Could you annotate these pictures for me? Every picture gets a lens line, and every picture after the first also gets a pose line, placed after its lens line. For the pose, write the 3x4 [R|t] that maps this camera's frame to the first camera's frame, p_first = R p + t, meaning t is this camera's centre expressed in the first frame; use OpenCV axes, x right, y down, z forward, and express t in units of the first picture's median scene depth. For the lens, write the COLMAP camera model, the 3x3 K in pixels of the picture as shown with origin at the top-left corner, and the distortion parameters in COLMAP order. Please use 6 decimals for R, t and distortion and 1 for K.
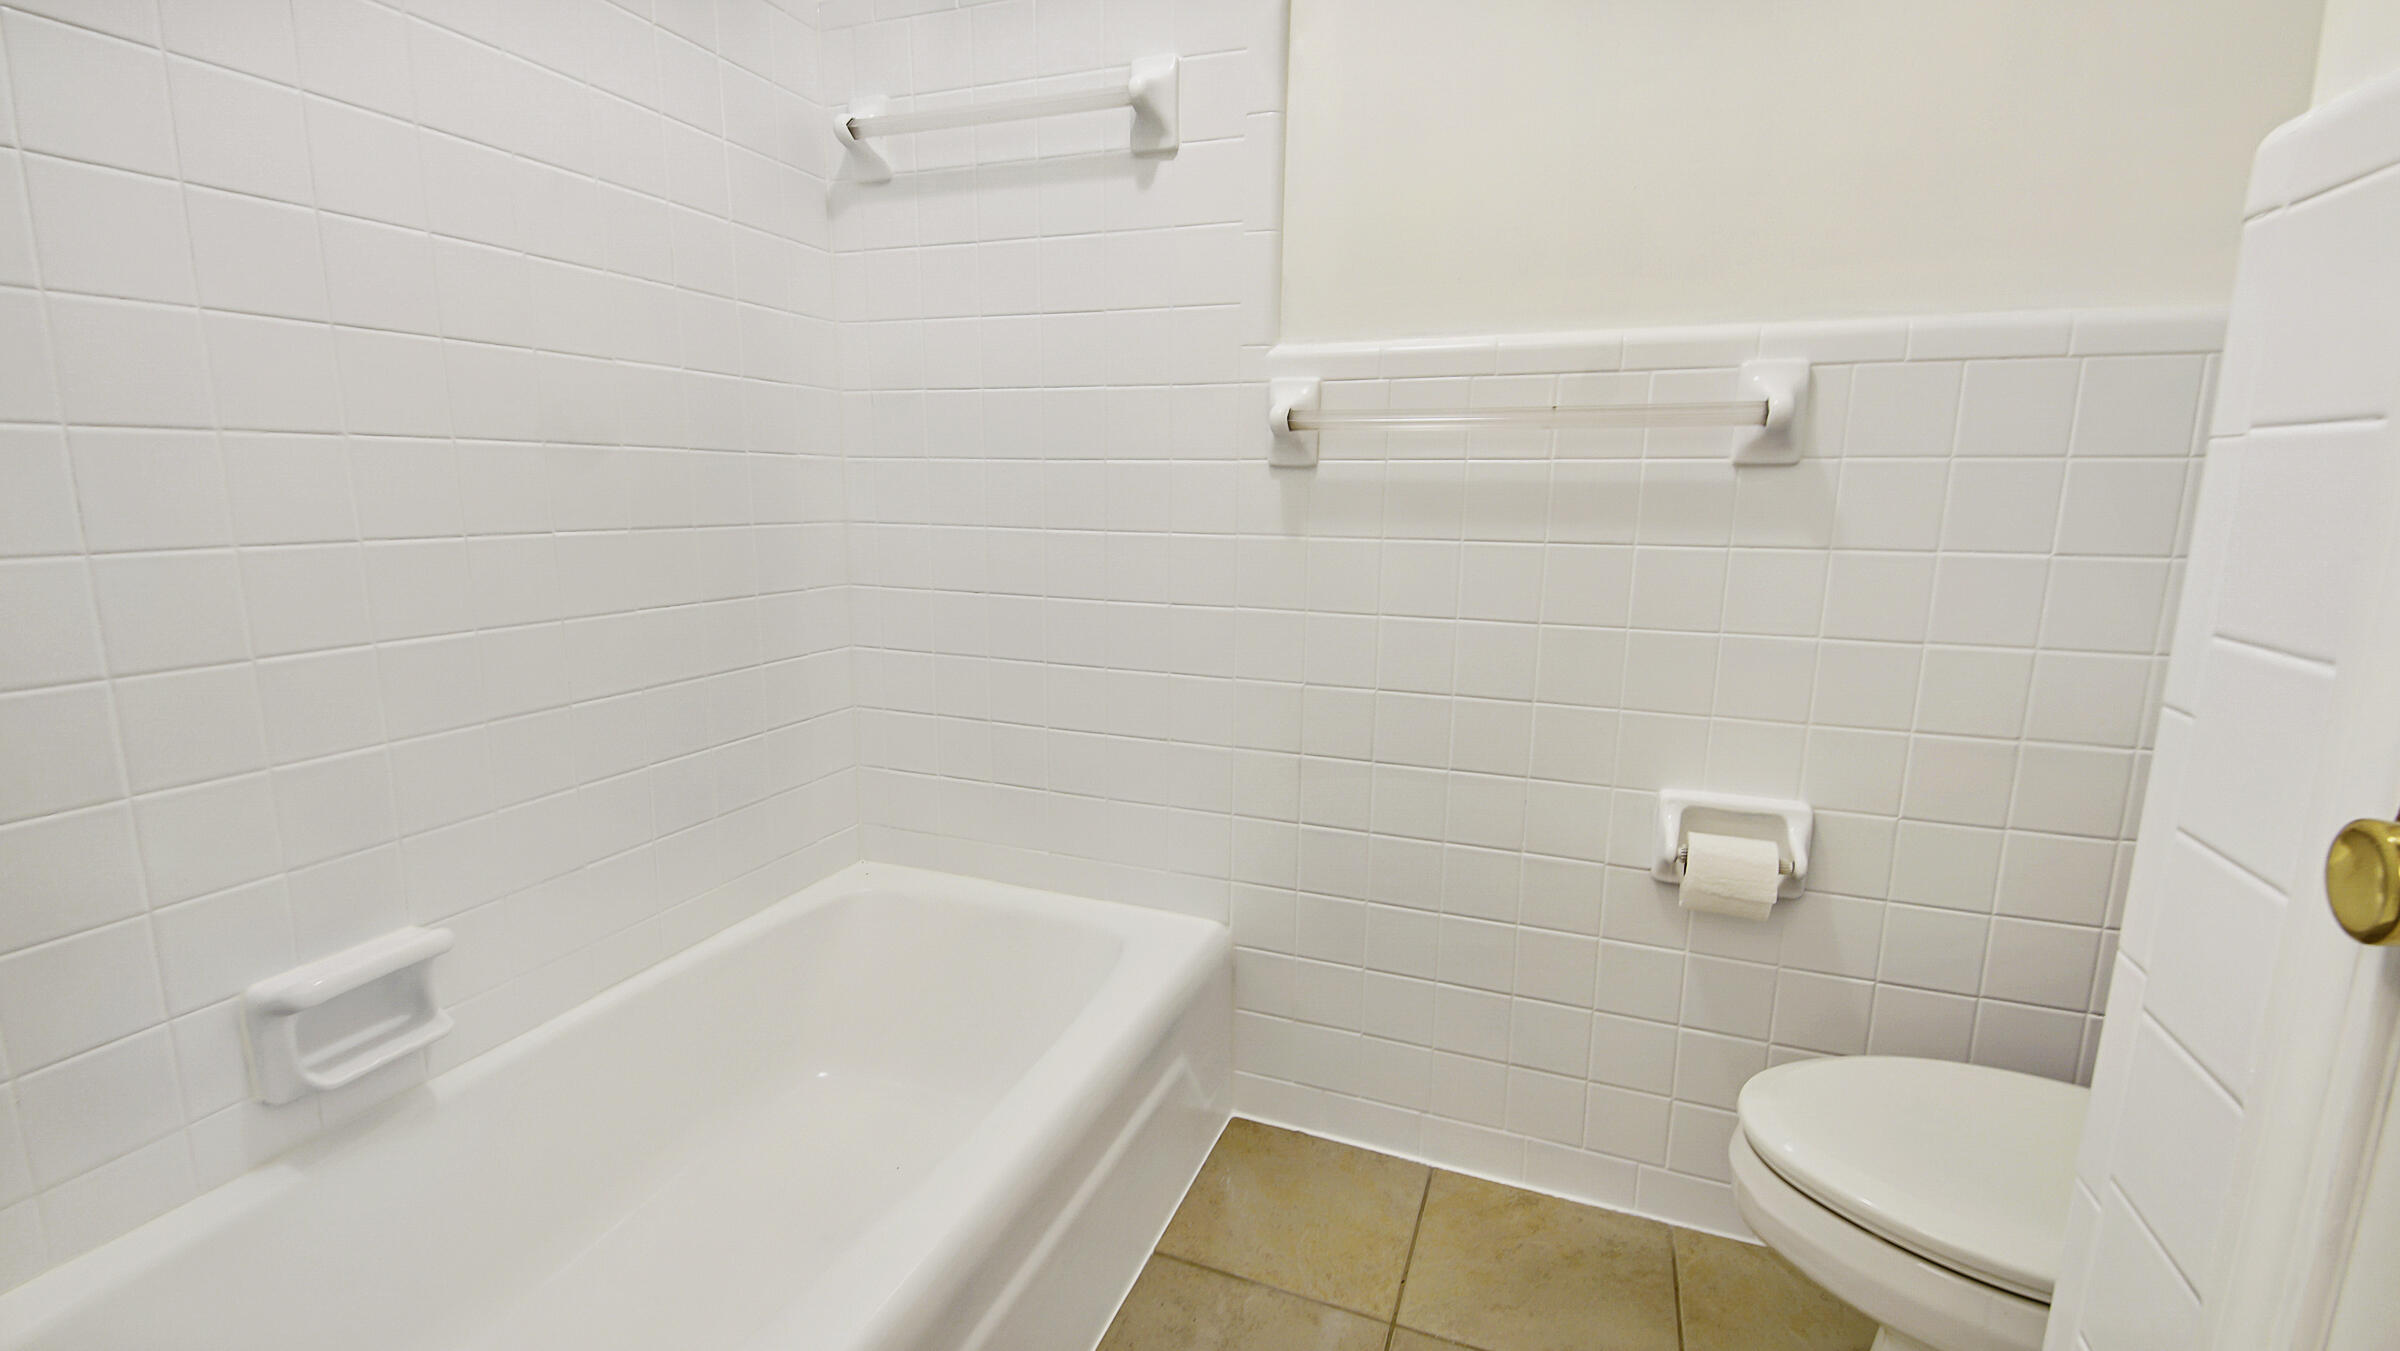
lens RADIAL K [[1073.6, 0, 1192.8], [0, 1073.6, 690.4], [0, 0, 1]] dist [0.010303, -0.006247]
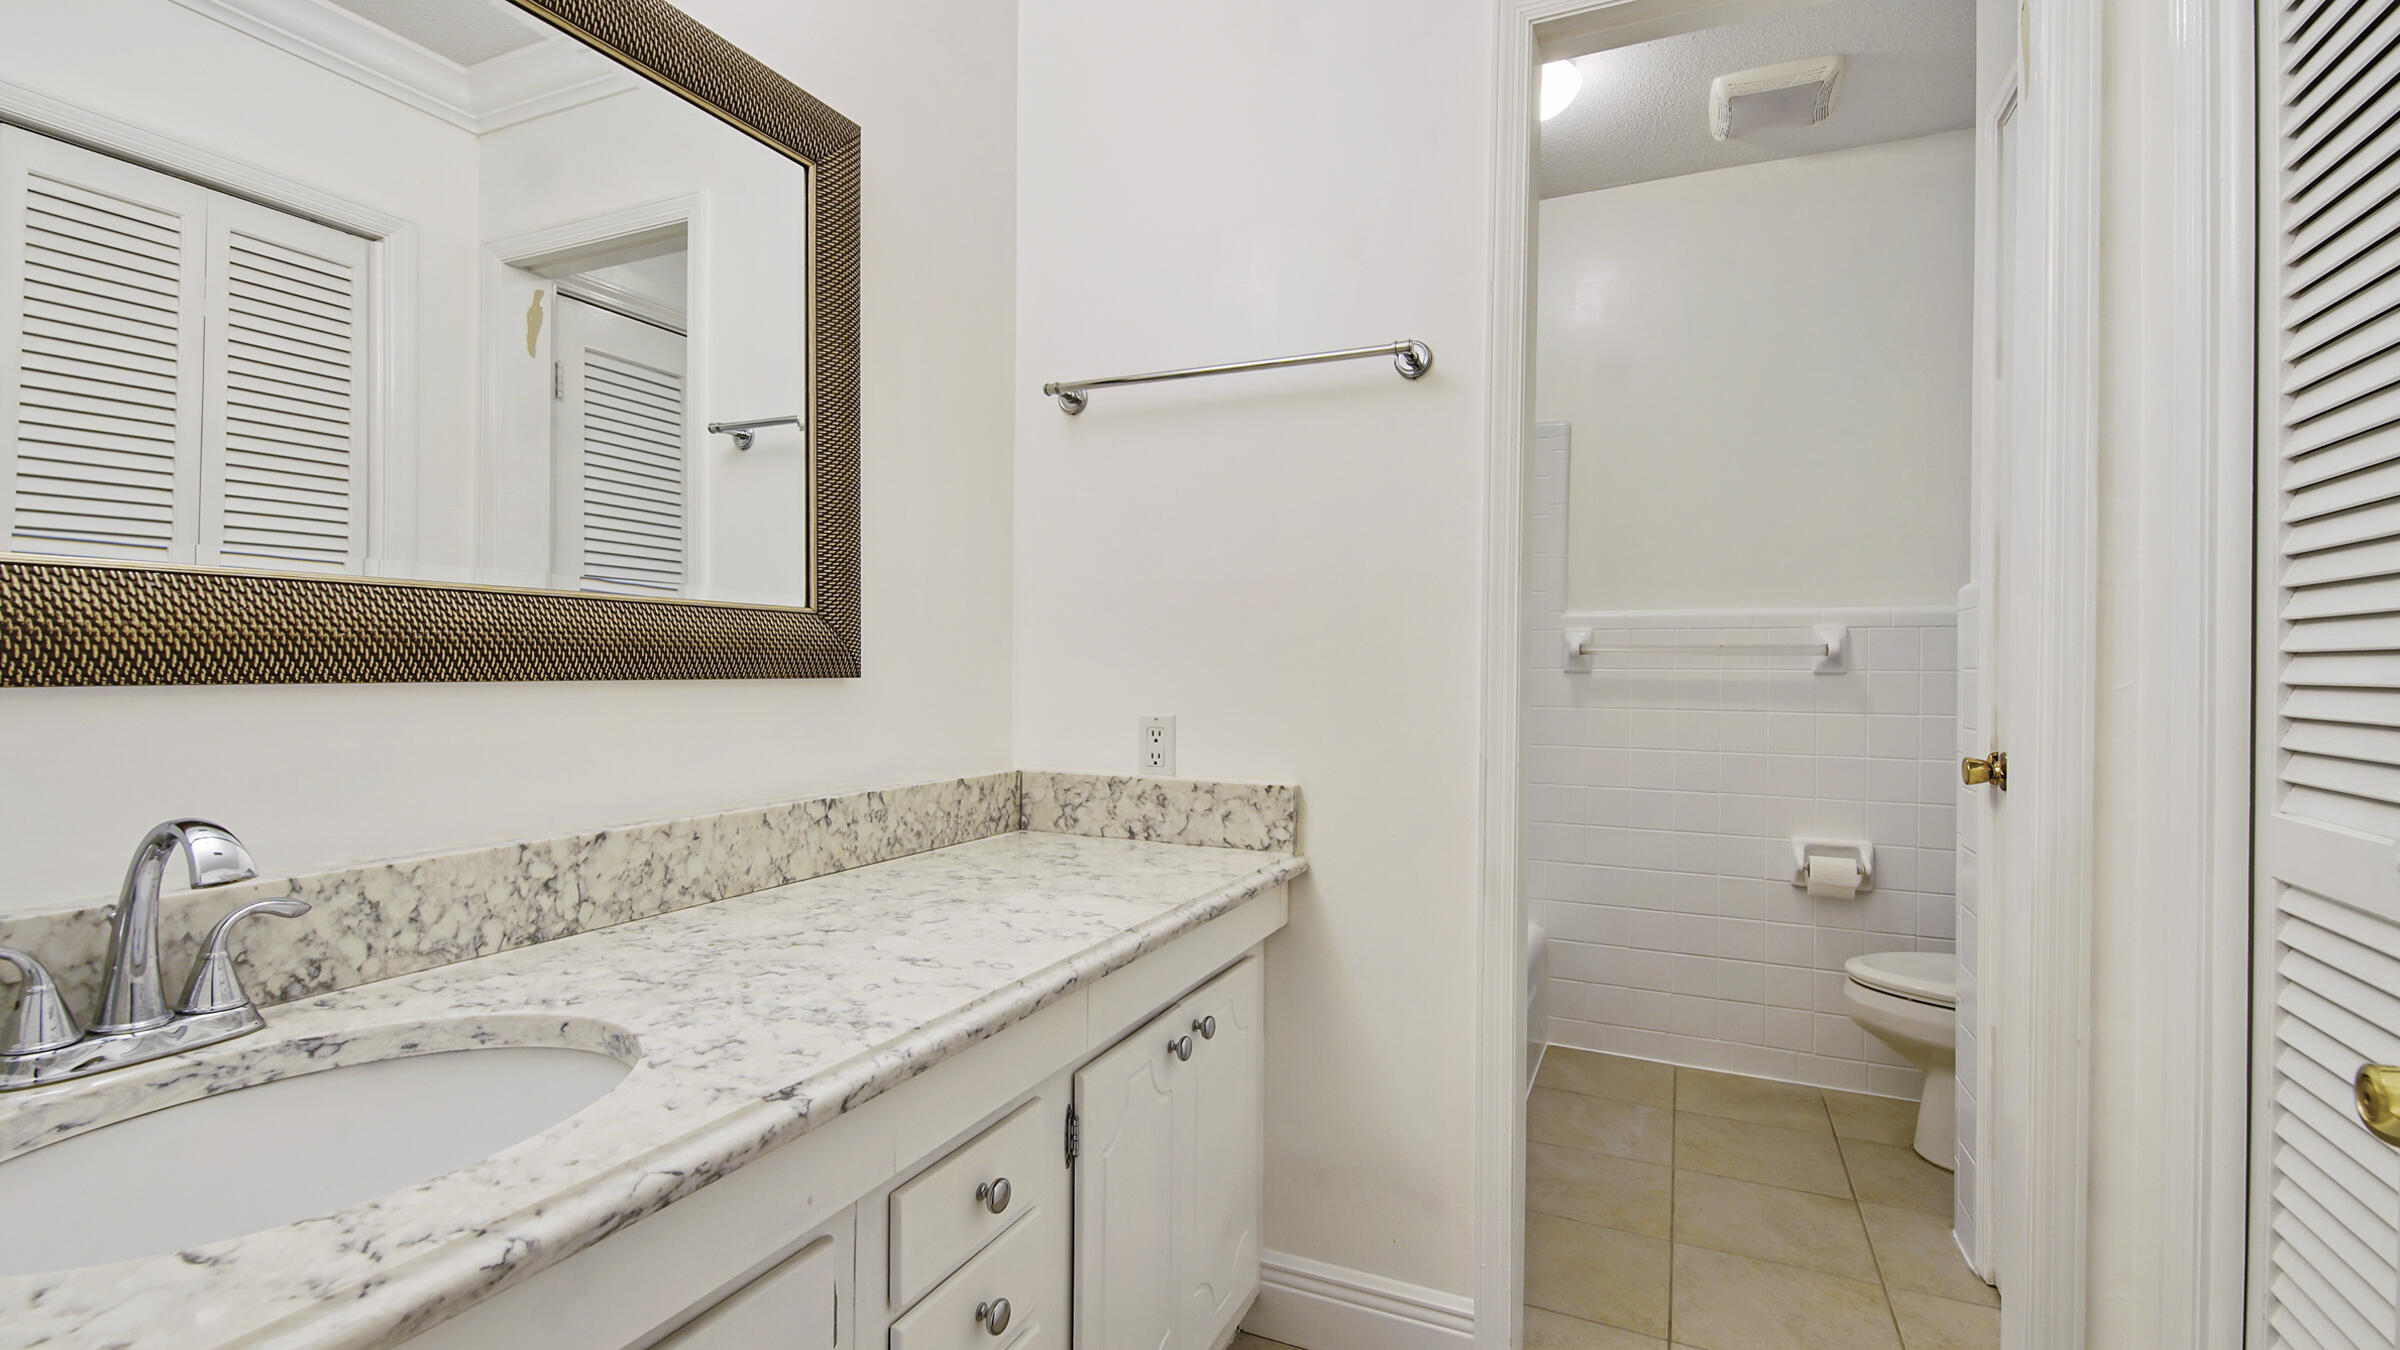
lens RADIAL K [[1073.6, 0, 1198.0], [0, 1073.6, 663.8], [0, 0, 1]] dist [0.010303, -0.006247]
pose [[0.998146, 0.005400, -0.060627, -0.537951], [-0.017760, 0.978551, -0.205238, 0.211486], [0.058218, 0.205934, 0.976832, -1.062820]]
